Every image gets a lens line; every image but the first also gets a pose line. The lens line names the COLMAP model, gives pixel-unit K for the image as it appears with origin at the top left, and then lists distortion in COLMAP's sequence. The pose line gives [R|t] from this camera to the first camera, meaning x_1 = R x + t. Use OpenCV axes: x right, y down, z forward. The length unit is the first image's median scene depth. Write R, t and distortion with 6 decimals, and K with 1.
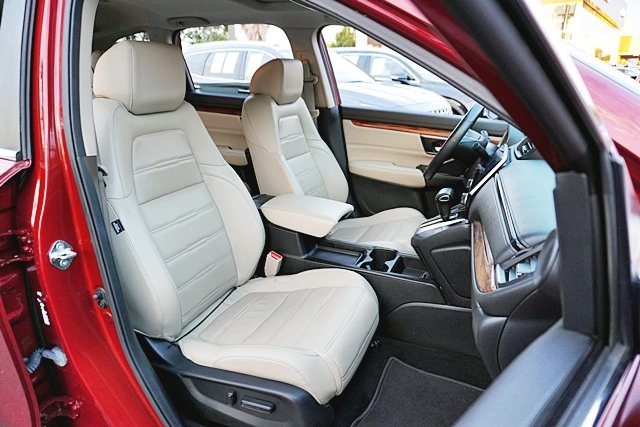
lens RADIAL K [[432.6, 0, 322.0], [0, 432.6, 216.3], [0, 0, 1]] dist [-0.030465, 0.019504]
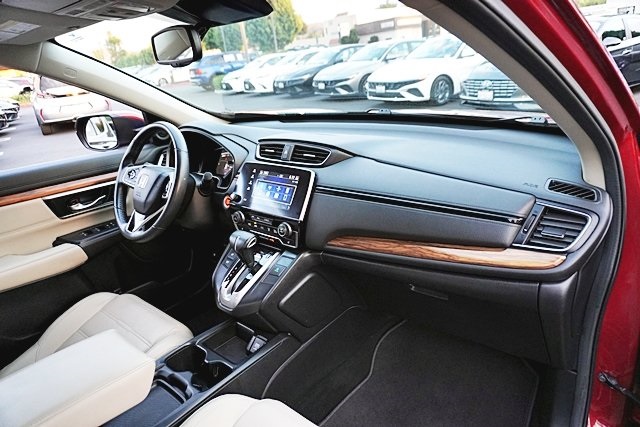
lens RADIAL K [[432.6, 0, 325.6], [0, 432.6, 213.4], [0, 0, 1]] dist [-0.030465, 0.019504]
pose [[0.287559, -0.378846, 0.879651, -0.333209], [0.400608, 0.881817, 0.248820, -0.210180], [-0.869956, 0.280845, 0.405343, 0.462011]]
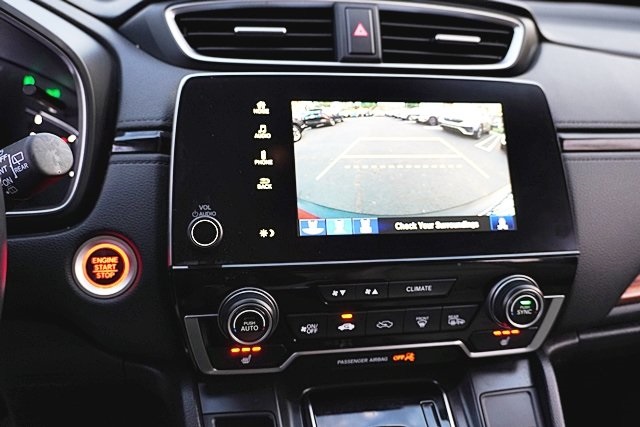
lens RADIAL K [[626.9, 0, 318.8], [0, 626.9, 211.4], [0, 0, 1]] dist [-0.017931, 0.000000]
pose [[-0.563885, -0.371043, 0.737808, 0.129998], [0.201232, 0.804730, 0.558494, -0.247575], [-0.800962, 0.463397, -0.379109, 0.990744]]
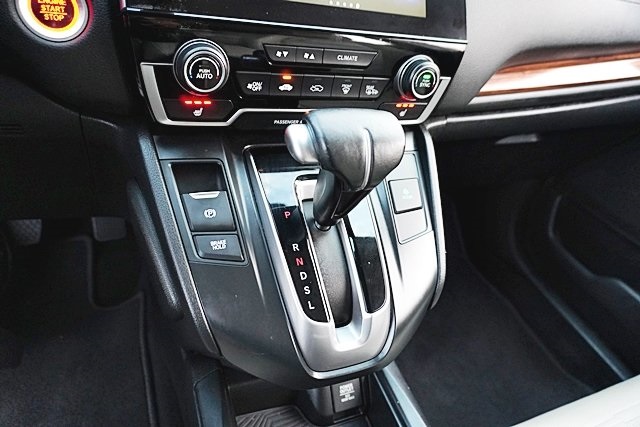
lens RADIAL K [[432.6, 0, 318.9], [0, 432.6, 211.5], [0, 0, 1]] dist [-0.030465, 0.019504]
pose [[-0.692005, -0.564381, 0.450114, 0.159945], [0.020934, 0.607568, 0.793992, -0.186686], [-0.721589, 0.558869, -0.408626, 1.015342]]
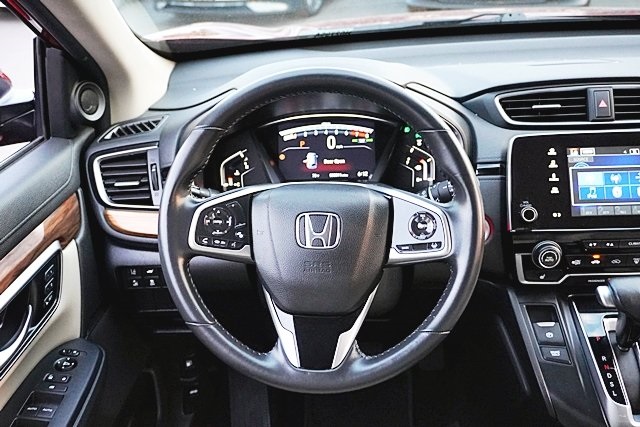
lens RADIAL K [[672.5, 0, 318.9], [0, 672.5, 215.5], [0, 0, 1]] dist [0.001381, 0.000000]
pose [[-0.372635, -0.418096, 0.828456, -0.076478], [0.332468, 0.773341, 0.539823, -0.484328], [-0.866377, 0.476592, -0.149170, 1.181996]]
